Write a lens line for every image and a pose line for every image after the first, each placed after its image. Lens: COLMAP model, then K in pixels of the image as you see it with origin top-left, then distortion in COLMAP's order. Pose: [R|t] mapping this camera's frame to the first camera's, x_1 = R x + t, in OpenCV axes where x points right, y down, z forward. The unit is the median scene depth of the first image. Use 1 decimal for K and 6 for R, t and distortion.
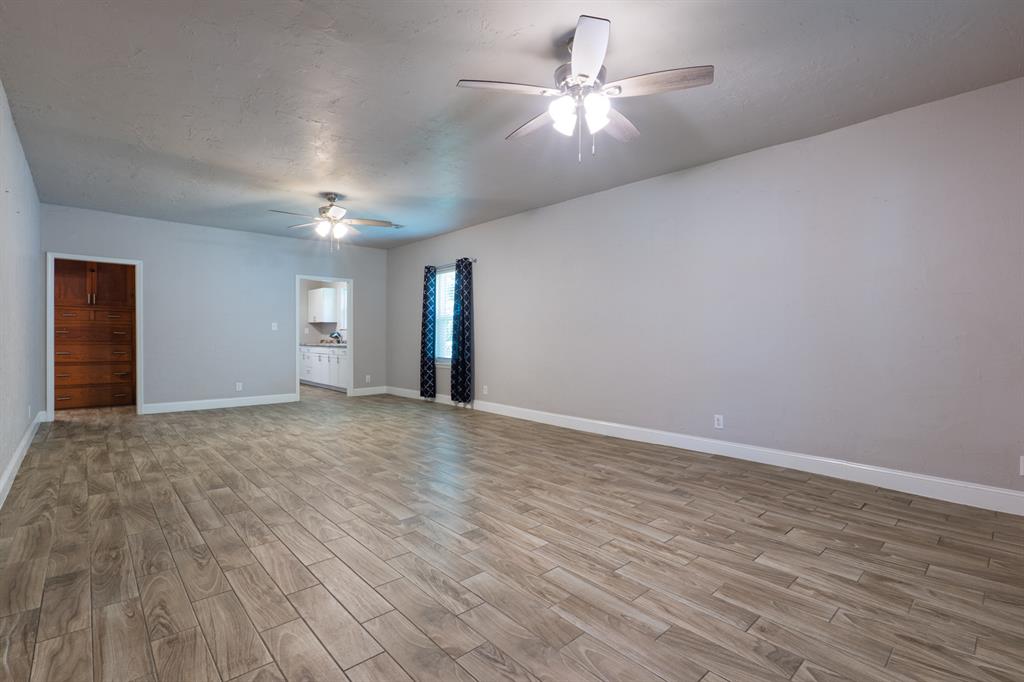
lens RADIAL K [[471.7, 0, 512.8], [0, 471.7, 338.7], [0, 0, 1]] dist [-0.008969, 0.000320]
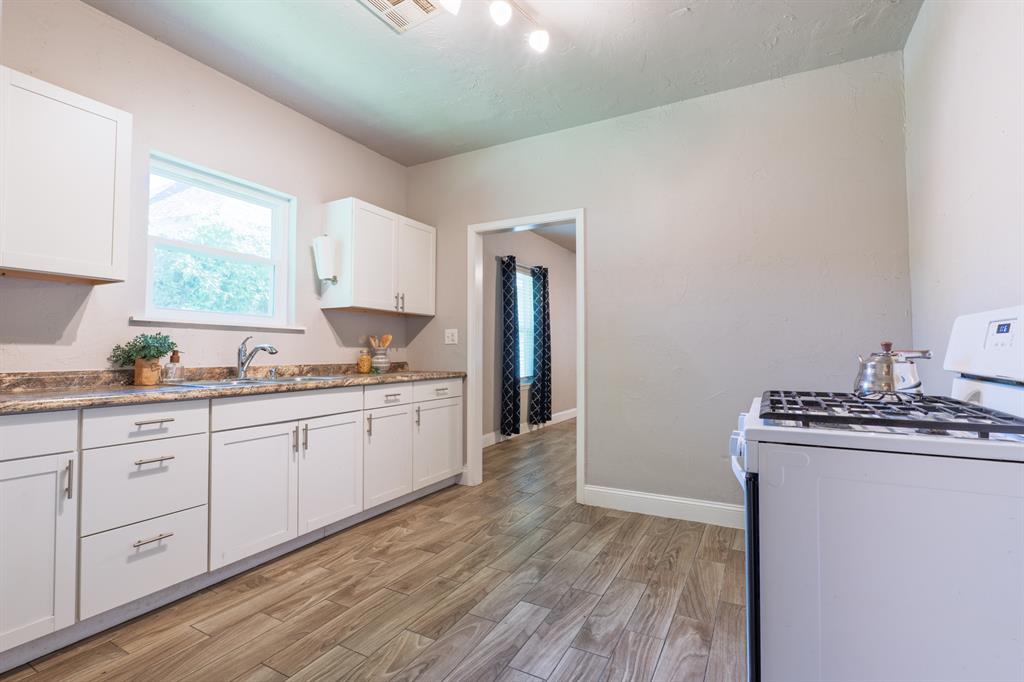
lens RADIAL K [[469.1, 0, 511.9], [0, 469.1, 339.3], [0, 0, 1]] dist [-0.010277, 0.000375]
pose [[-0.324068, 0.016655, 0.945887, -2.139188], [0.002452, 0.999856, -0.016765, -0.024608], [-0.946031, -0.003114, -0.324063, 3.054229]]
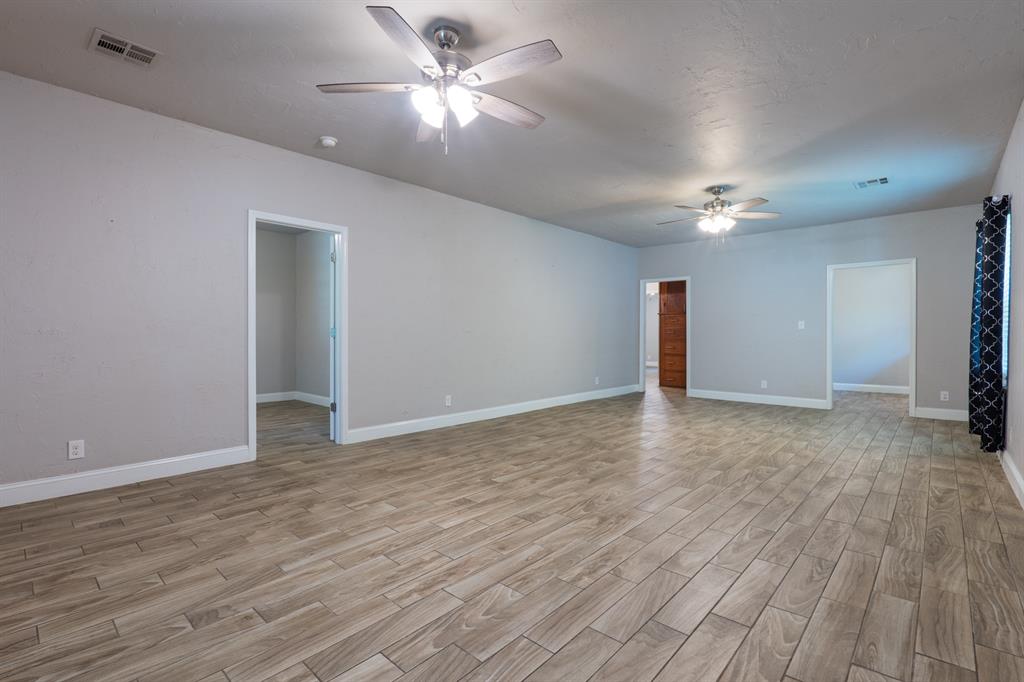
lens RADIAL K [[469.1, 0, 511.9], [0, 469.1, 339.3], [0, 0, 1]] dist [-0.010277, 0.000375]
pose [[0.089444, 0.006955, -0.995968, 0.889679], [-0.007040, 0.999955, 0.006351, 0.001548], [0.995967, 0.006444, 0.089489, 0.827010]]
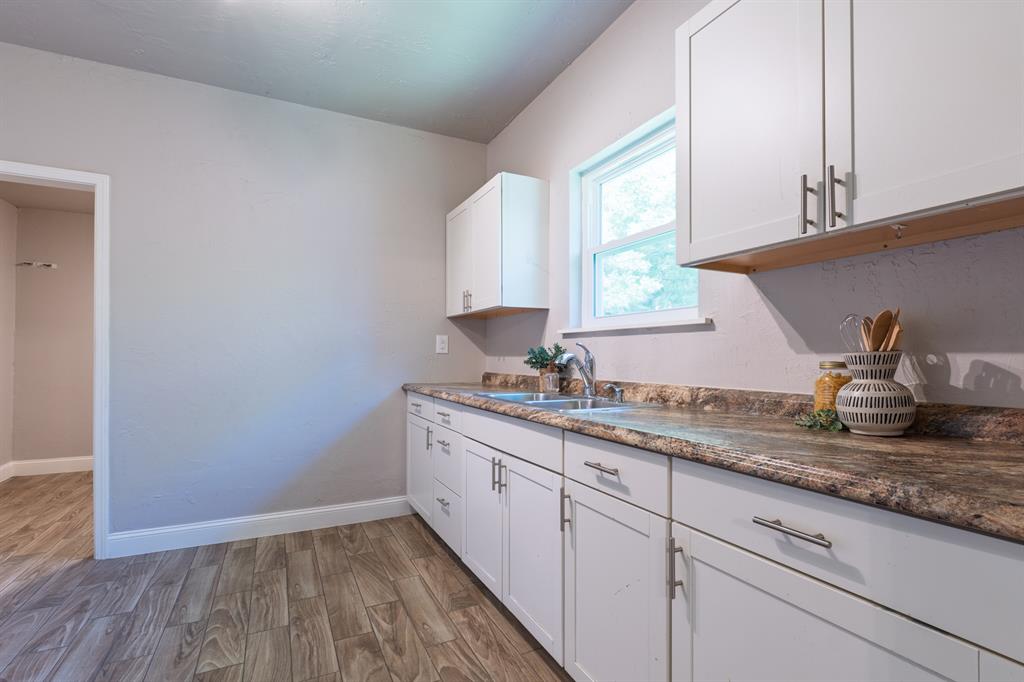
lens RADIAL K [[475.0, 0, 513.4], [0, 475.0, 354.0], [0, 0, 1]] dist [-0.010640, 0.000457]
pose [[0.961092, -0.007264, -0.276133, -1.097290], [0.003270, 0.999883, -0.014920, -0.019388], [0.276209, 0.013437, 0.961004, 2.553850]]
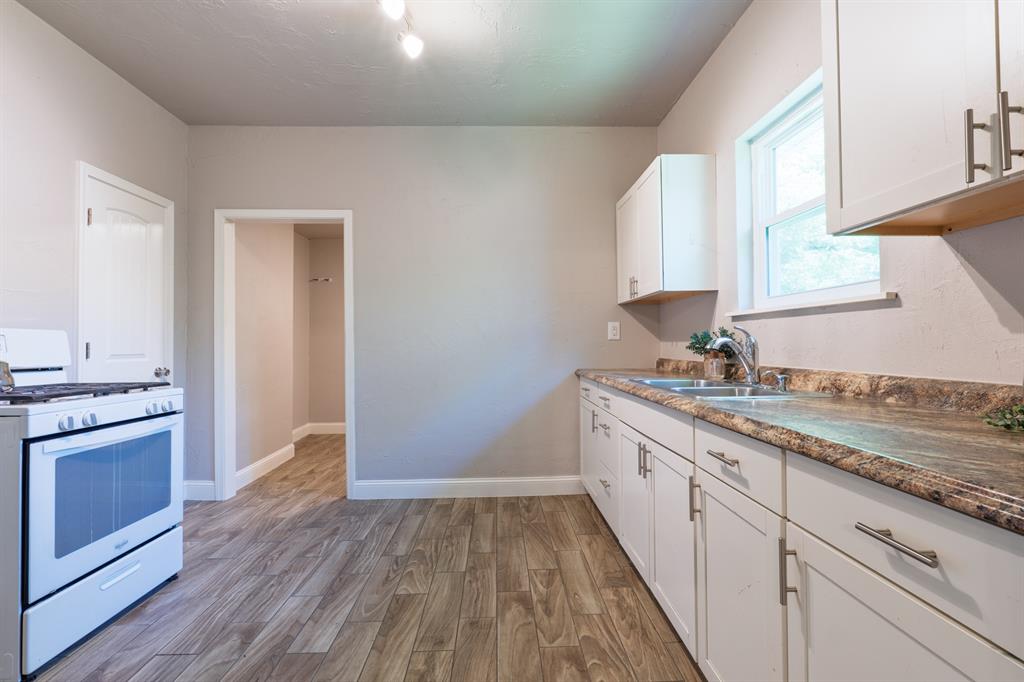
lens RADIAL K [[471.7, 0, 512.8], [0, 471.7, 338.7], [0, 0, 1]] dist [-0.008969, 0.000320]
pose [[0.757576, -0.024621, -0.652283, -1.013025], [0.013037, 0.999660, -0.022591, -0.018119], [0.652617, 0.008610, 0.757639, 2.563926]]
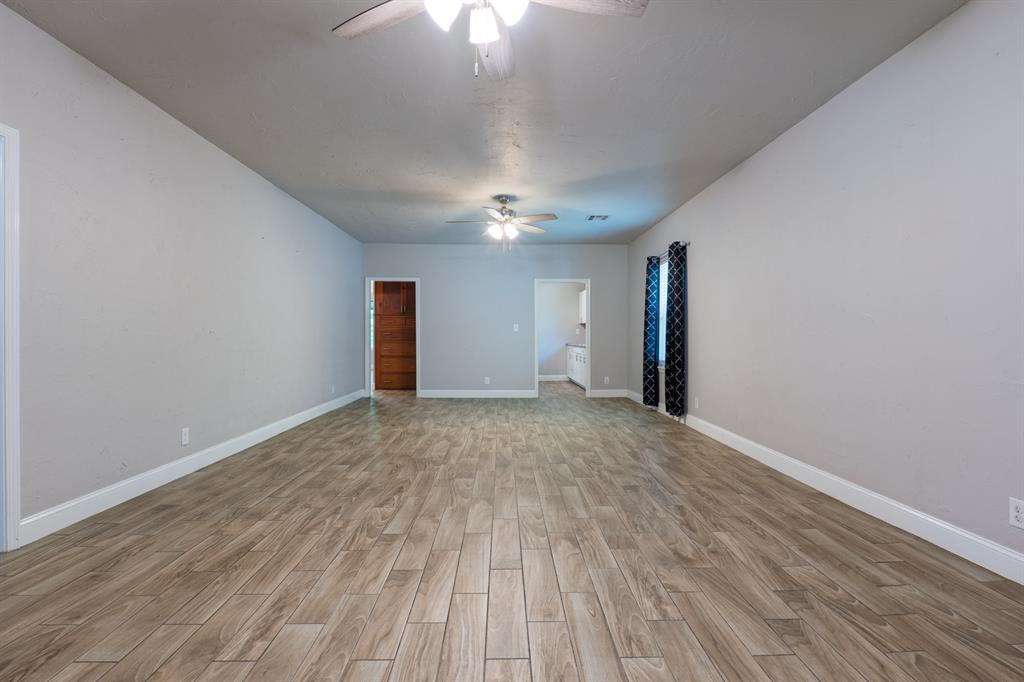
lens RADIAL K [[466.5, 0, 509.8], [0, 466.5, 337.5], [0, 0, 1]] dist [-0.010098, 0.000444]
pose [[0.750857, -0.000437, -0.660465, 0.485881], [-0.002722, 0.999989, -0.003756, 0.002505], [0.660459, 0.004618, 0.750848, 0.418998]]
